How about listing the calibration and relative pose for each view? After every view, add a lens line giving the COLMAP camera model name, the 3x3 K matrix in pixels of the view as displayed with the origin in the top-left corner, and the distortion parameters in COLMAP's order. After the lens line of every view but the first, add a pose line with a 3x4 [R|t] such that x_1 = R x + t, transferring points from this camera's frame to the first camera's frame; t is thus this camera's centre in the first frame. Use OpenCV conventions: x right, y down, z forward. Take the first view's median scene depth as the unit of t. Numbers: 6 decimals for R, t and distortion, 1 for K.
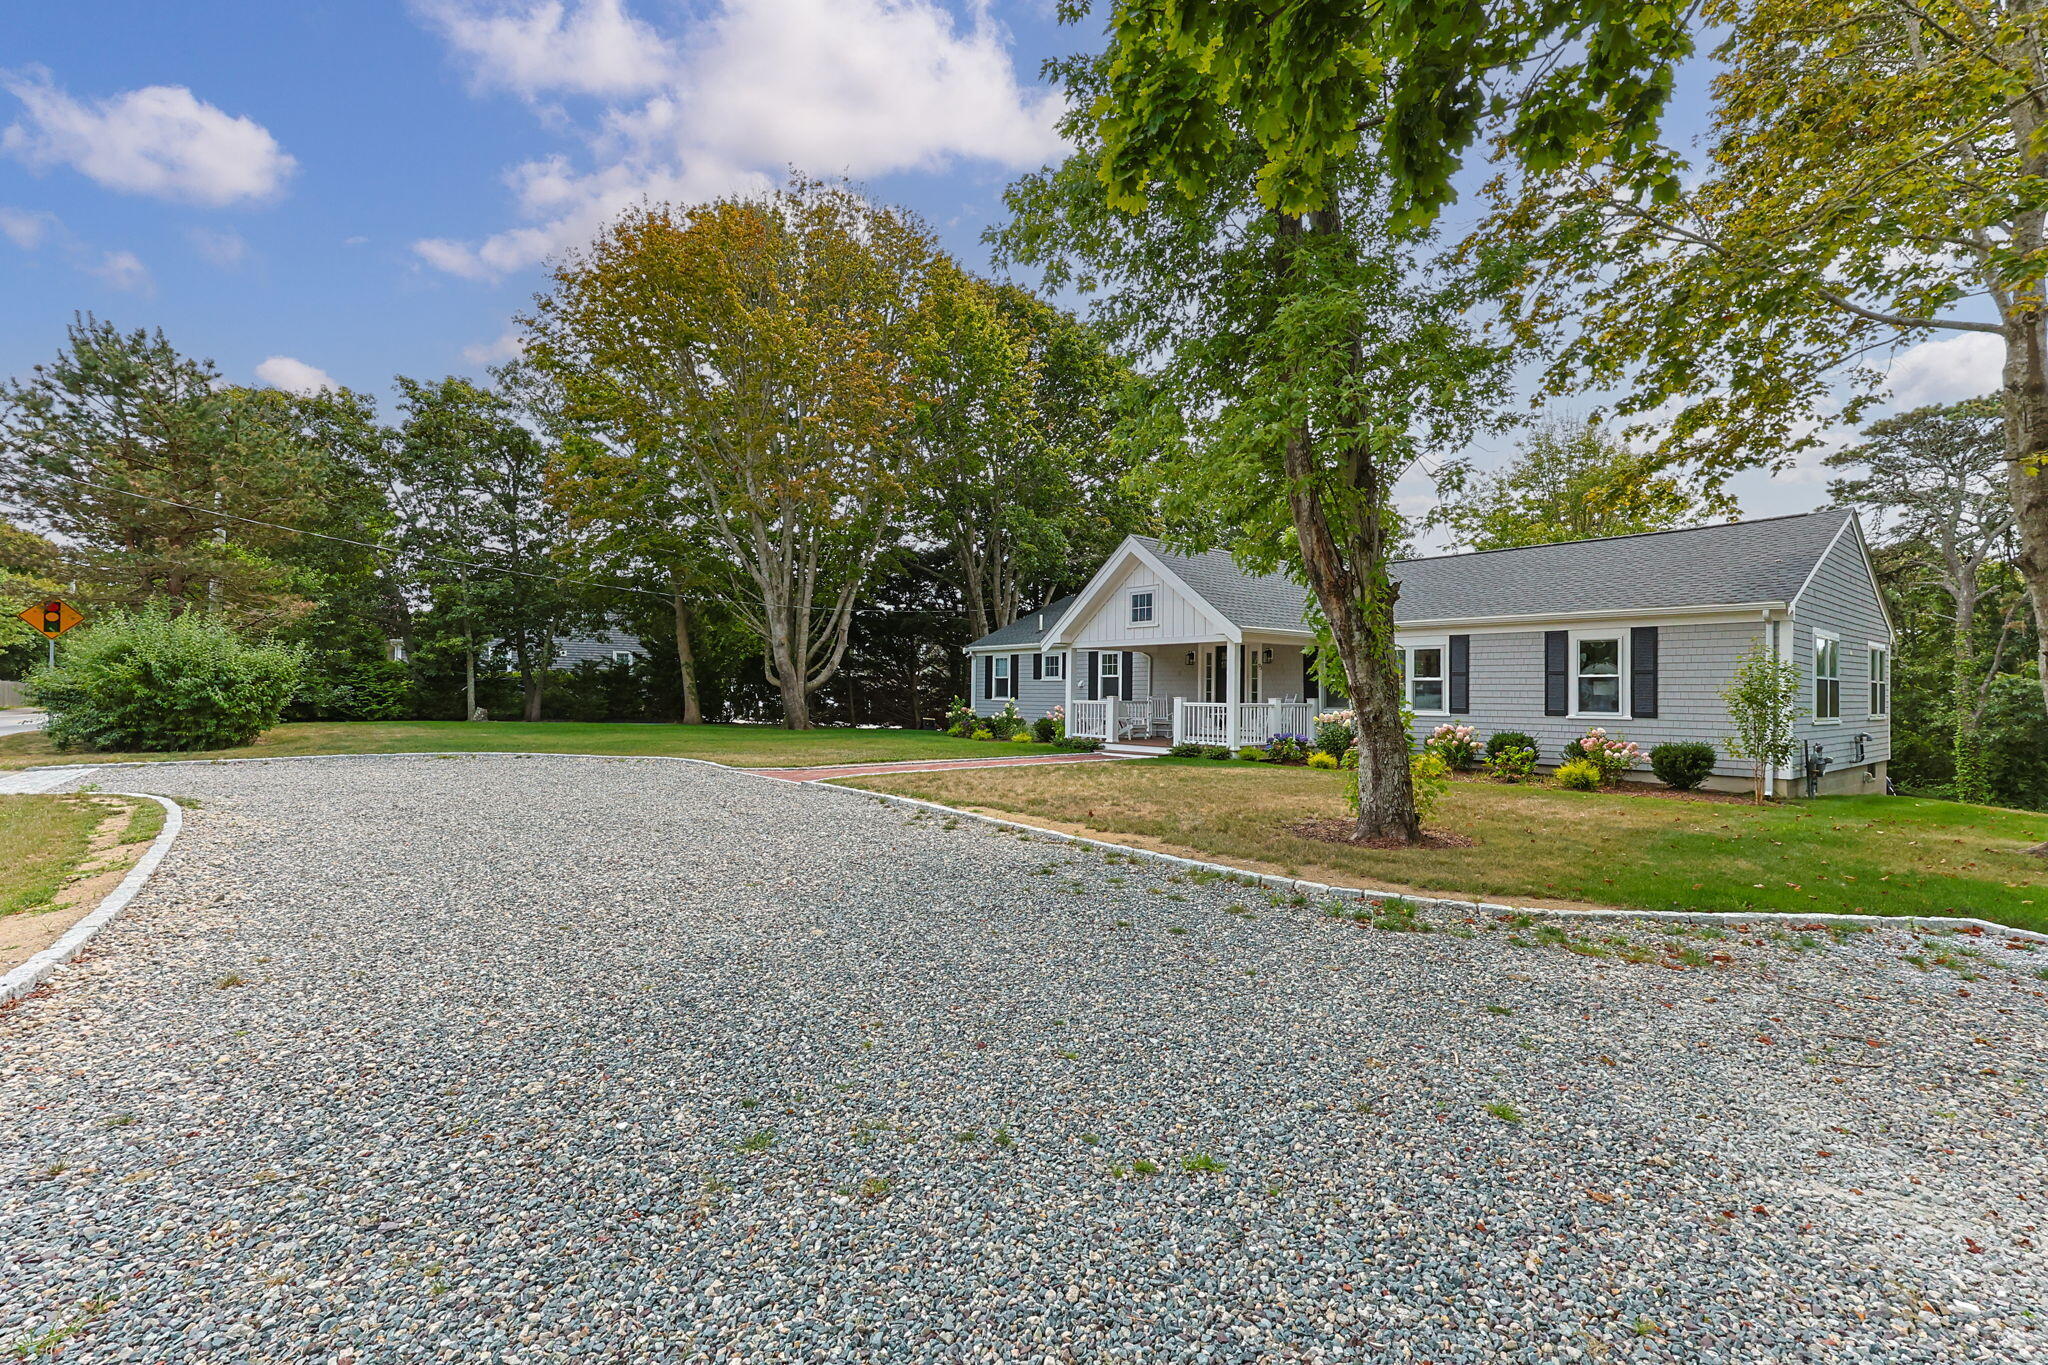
lens RADIAL K [[861.8, 0, 1034.8], [0, 861.8, 687.9], [0, 0, 1]] dist [-0.002901, -0.000114]
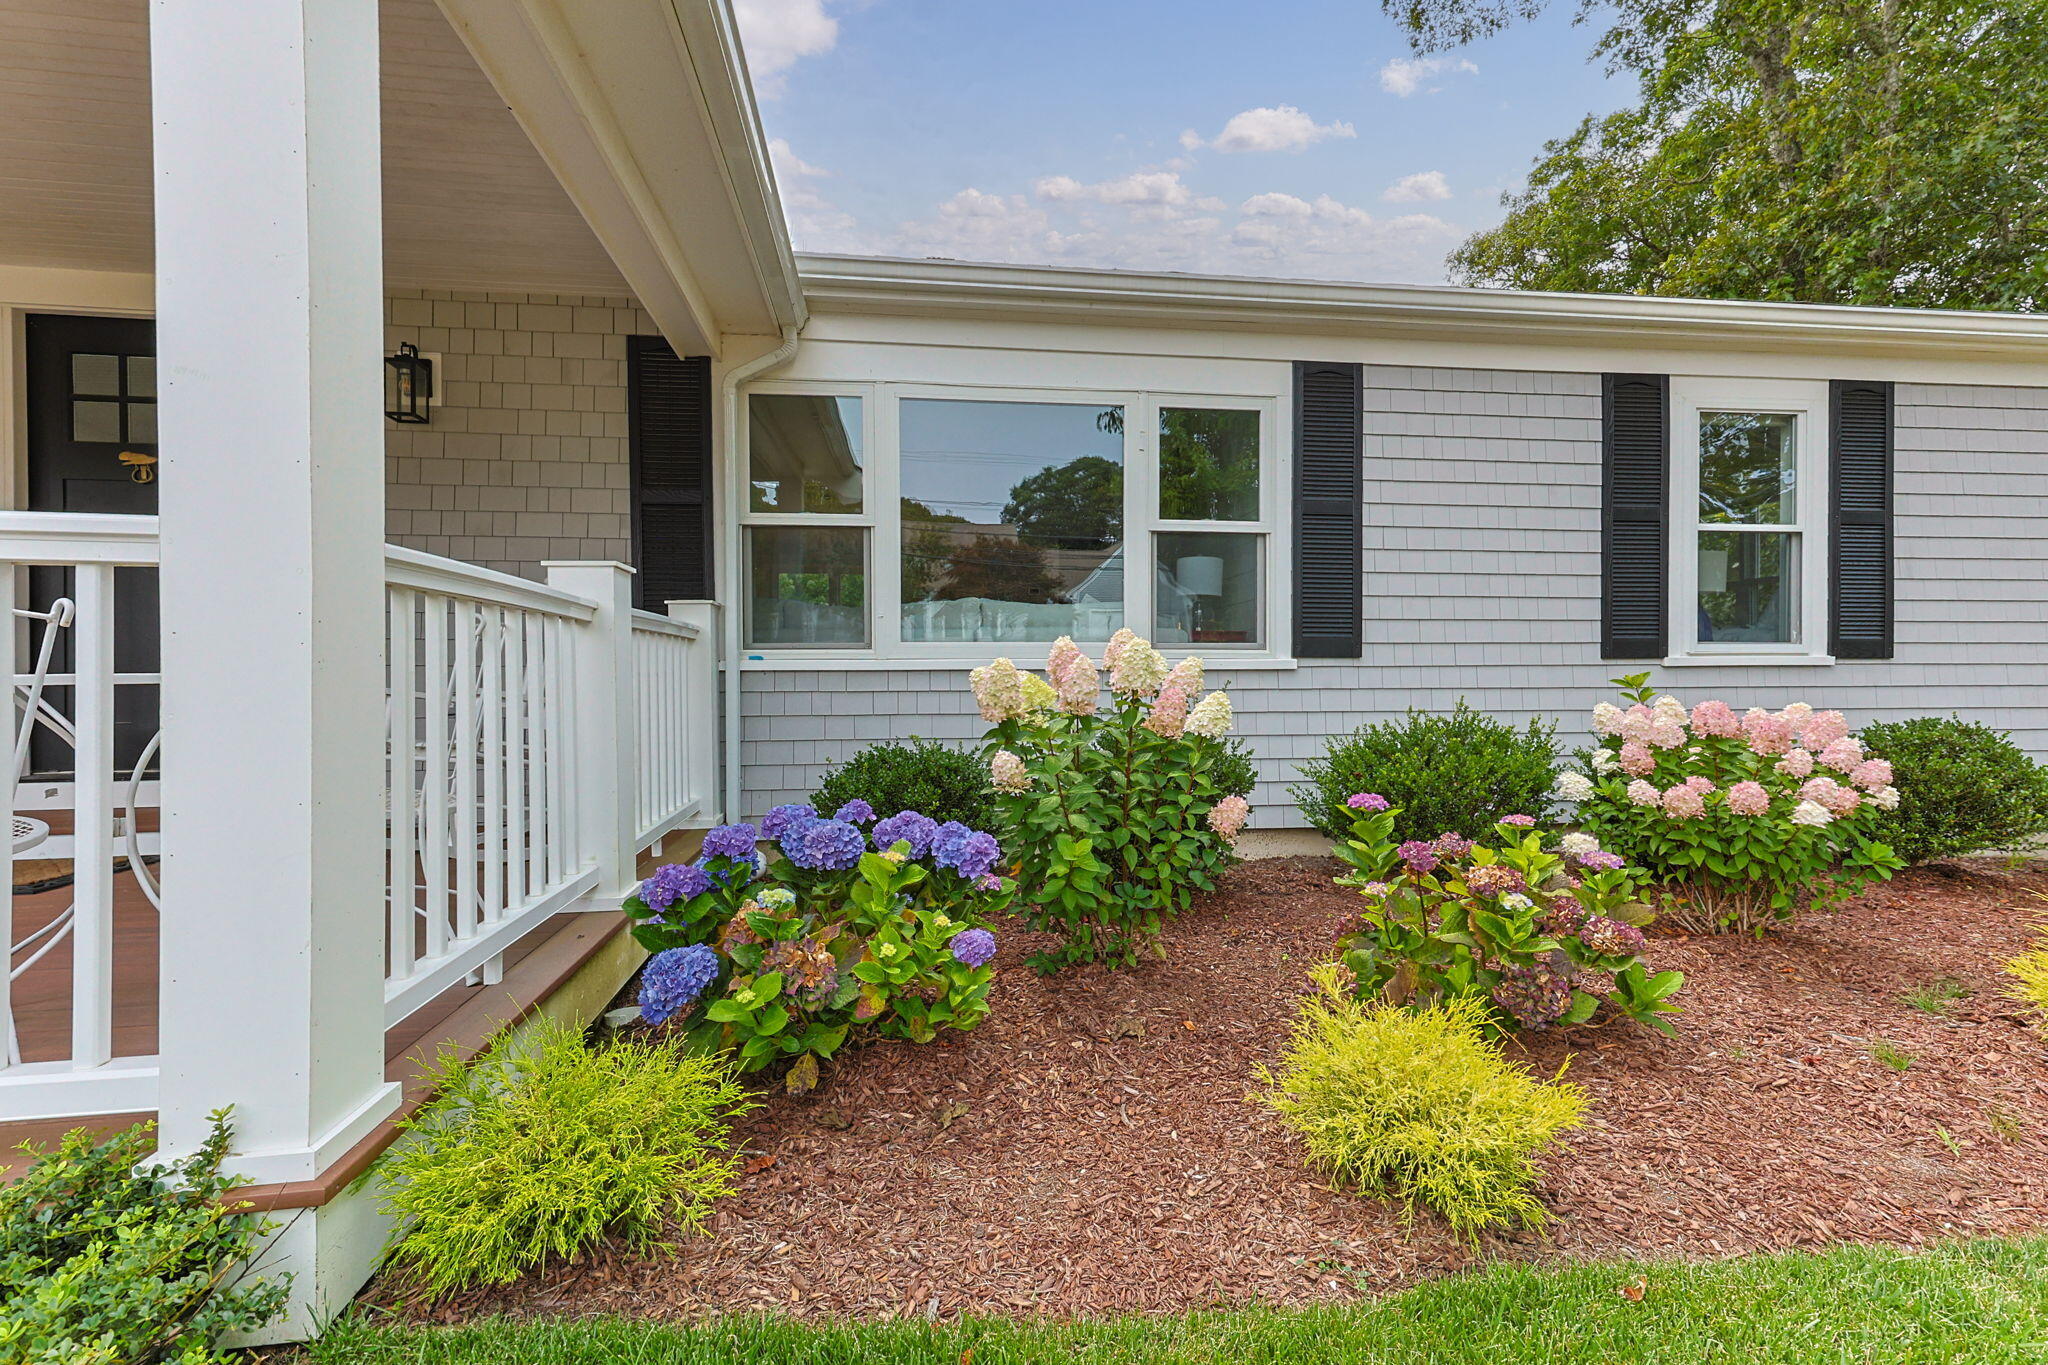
lens RADIAL K [[982.9, 0, 1014.1], [0, 982.9, 680.0], [0, 0, 1]] dist [-0.010208, 0.000792]
pose [[0.524121, -0.015672, 0.851500, 0.126605], [0.002912, 0.999858, 0.016609, 0.021789], [-0.851639, -0.006225, 0.524092, 0.642071]]
